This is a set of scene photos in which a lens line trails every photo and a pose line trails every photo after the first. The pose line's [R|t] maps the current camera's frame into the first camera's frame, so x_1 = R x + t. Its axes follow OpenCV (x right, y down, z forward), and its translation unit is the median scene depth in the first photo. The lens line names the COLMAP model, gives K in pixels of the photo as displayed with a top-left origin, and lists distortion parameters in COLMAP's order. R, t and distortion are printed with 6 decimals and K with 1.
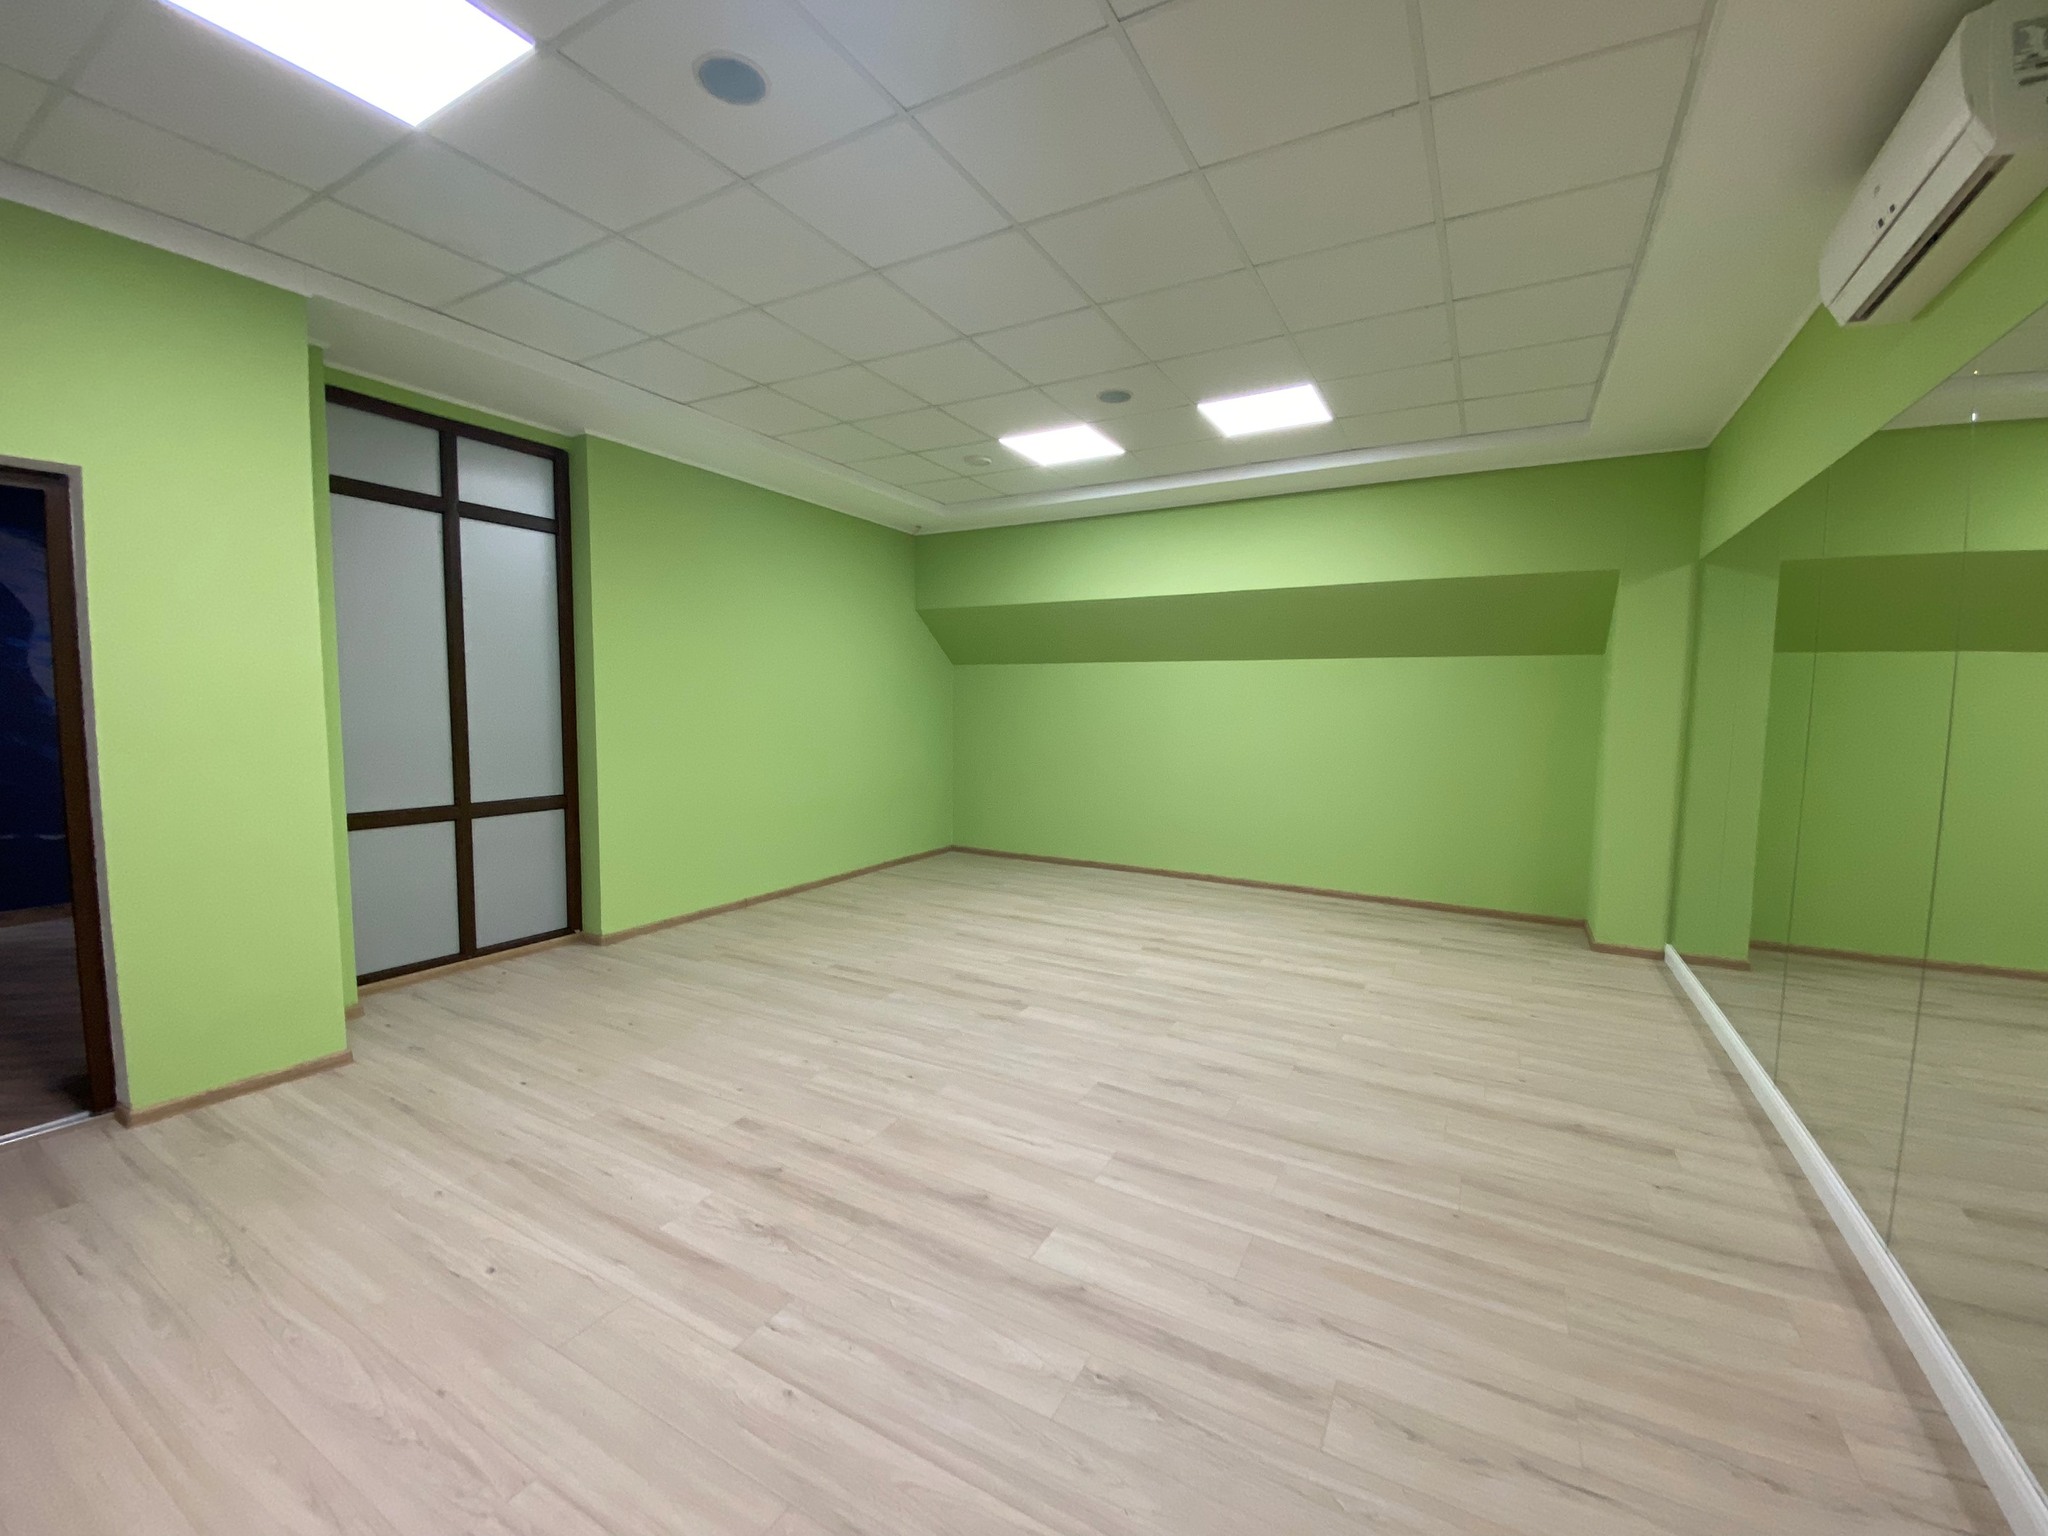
lens RADIAL K [[852.2, 0, 1023.5], [0, 852.2, 801.5], [0, 0, 1]] dist [-0.001155, -0.016047]
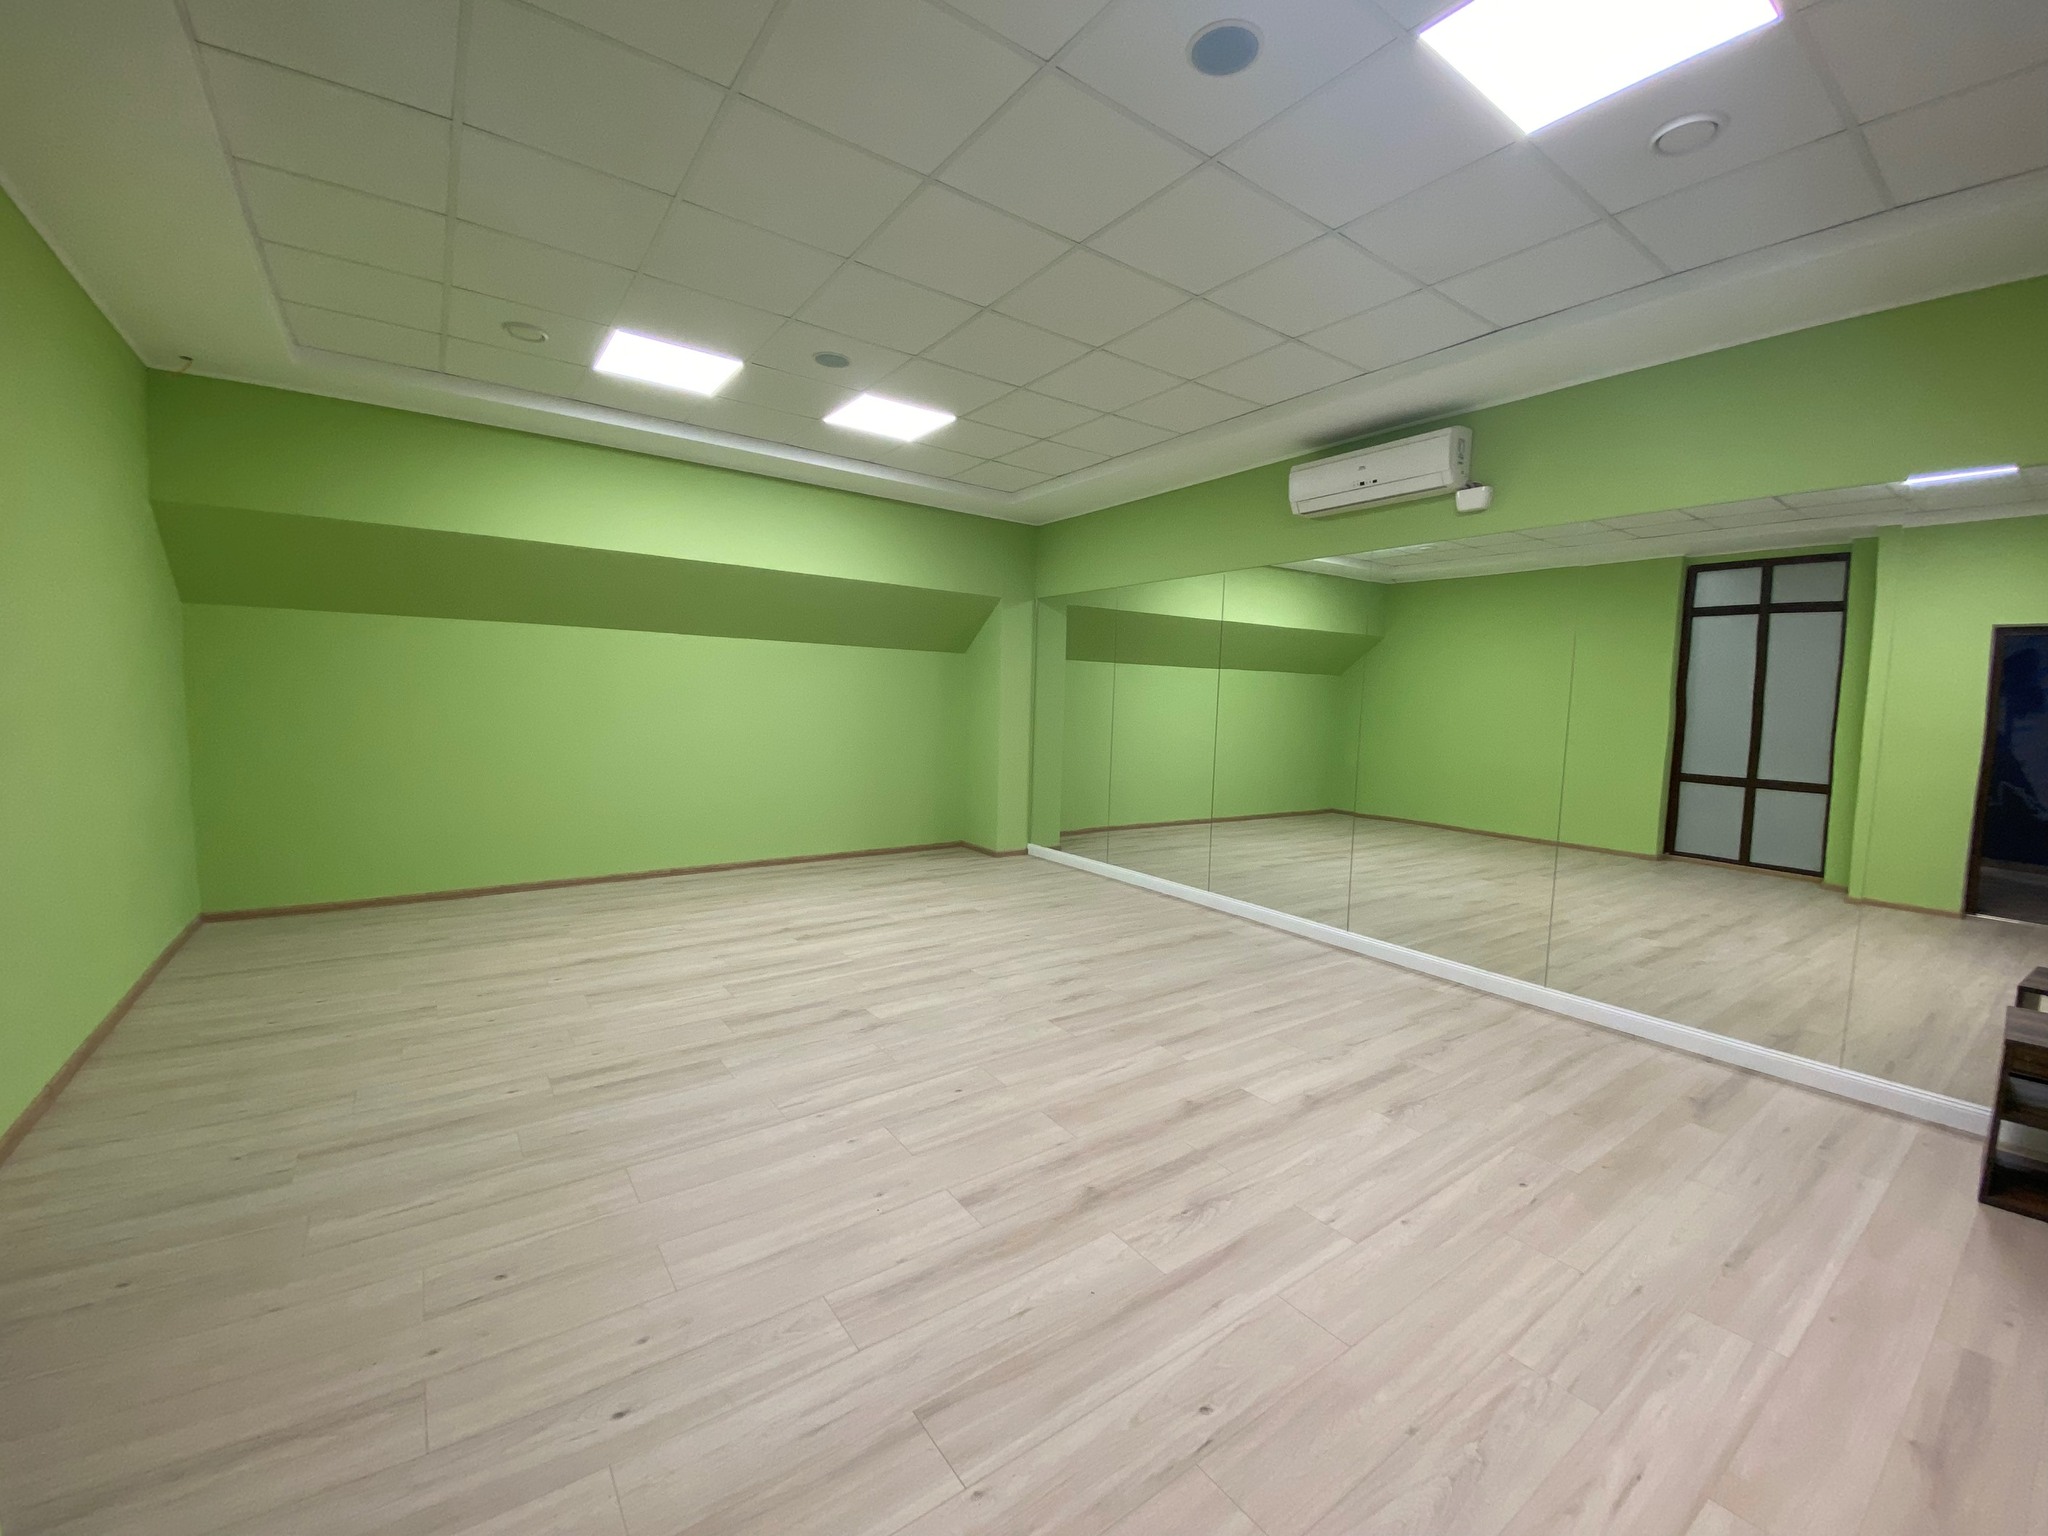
lens RADIAL K [[831.7, 0, 1003.3], [0, 831.7, 765.6], [0, 0, 1]] dist [-0.000248, -0.014424]
pose [[0.430780, -0.088575, 0.898100, -0.856666], [0.098878, 0.993813, 0.050587, -0.076346], [-0.897024, 0.067010, 0.436873, 0.488590]]
